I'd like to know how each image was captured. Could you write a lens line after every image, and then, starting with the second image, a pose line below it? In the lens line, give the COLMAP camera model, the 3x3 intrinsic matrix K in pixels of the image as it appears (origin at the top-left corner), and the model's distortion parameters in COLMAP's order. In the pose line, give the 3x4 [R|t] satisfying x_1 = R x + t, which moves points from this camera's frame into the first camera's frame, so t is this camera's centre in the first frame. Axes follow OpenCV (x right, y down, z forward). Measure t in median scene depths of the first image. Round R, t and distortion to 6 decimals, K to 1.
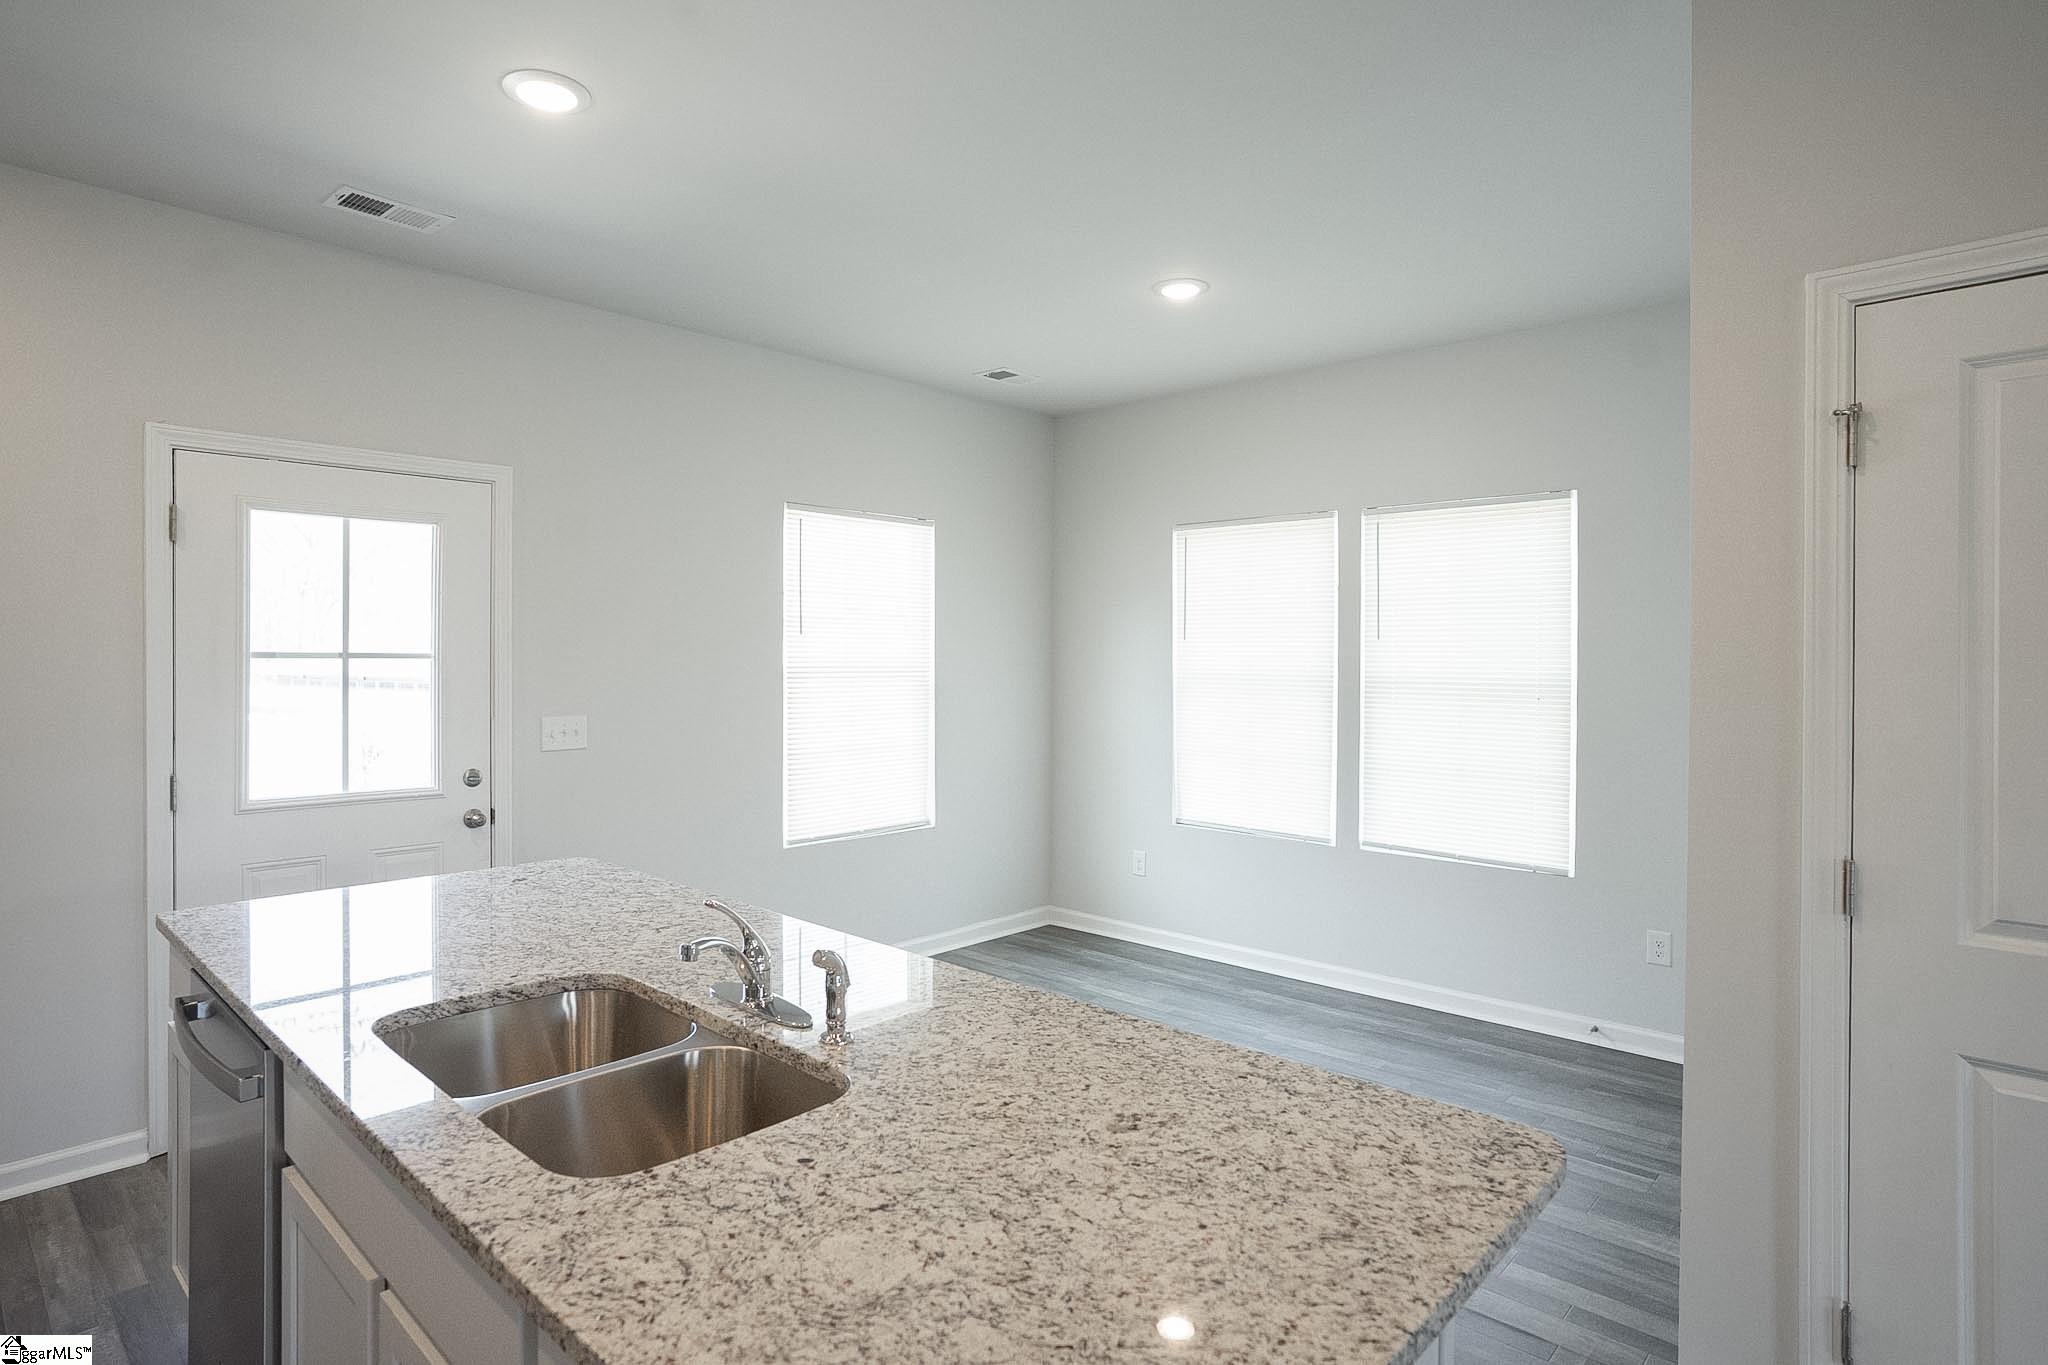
lens RADIAL K [[1074.0, 0, 1009.4], [0, 1074.0, 662.6], [0, 0, 1]] dist [-0.049928, 0.001681]
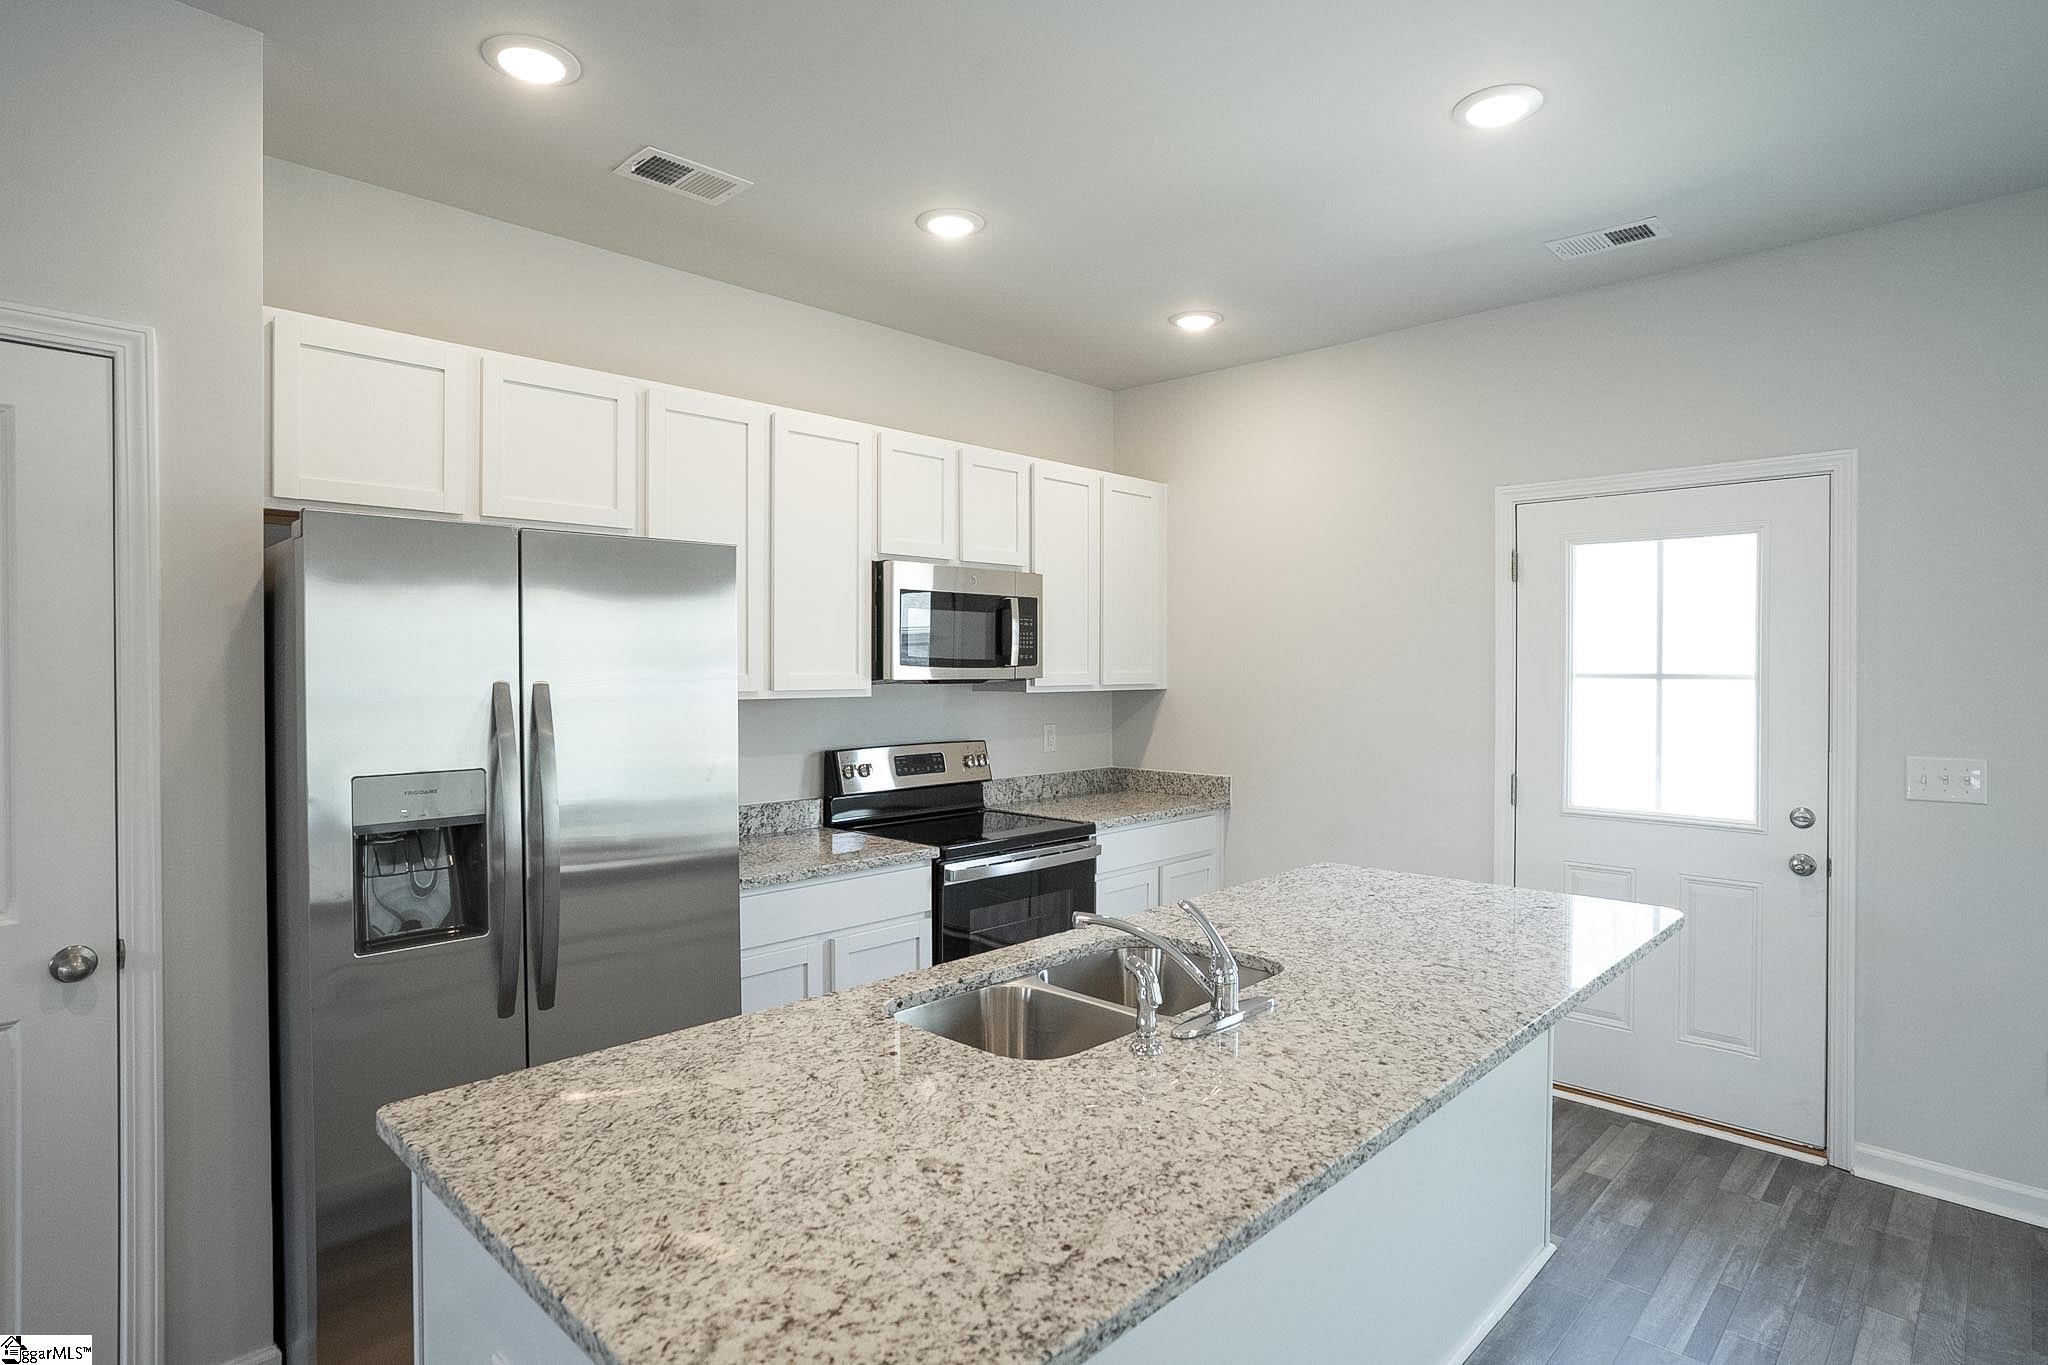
lens RADIAL K [[1074.0, 0, 1009.4], [0, 1074.0, 662.6], [0, 0, 1]] dist [-0.049928, 0.001681]
pose [[-0.020315, -0.009803, -0.999746, 0.963610], [-0.009926, 0.999905, -0.009603, -0.010373], [0.999744, 0.009729, -0.020411, 0.974097]]
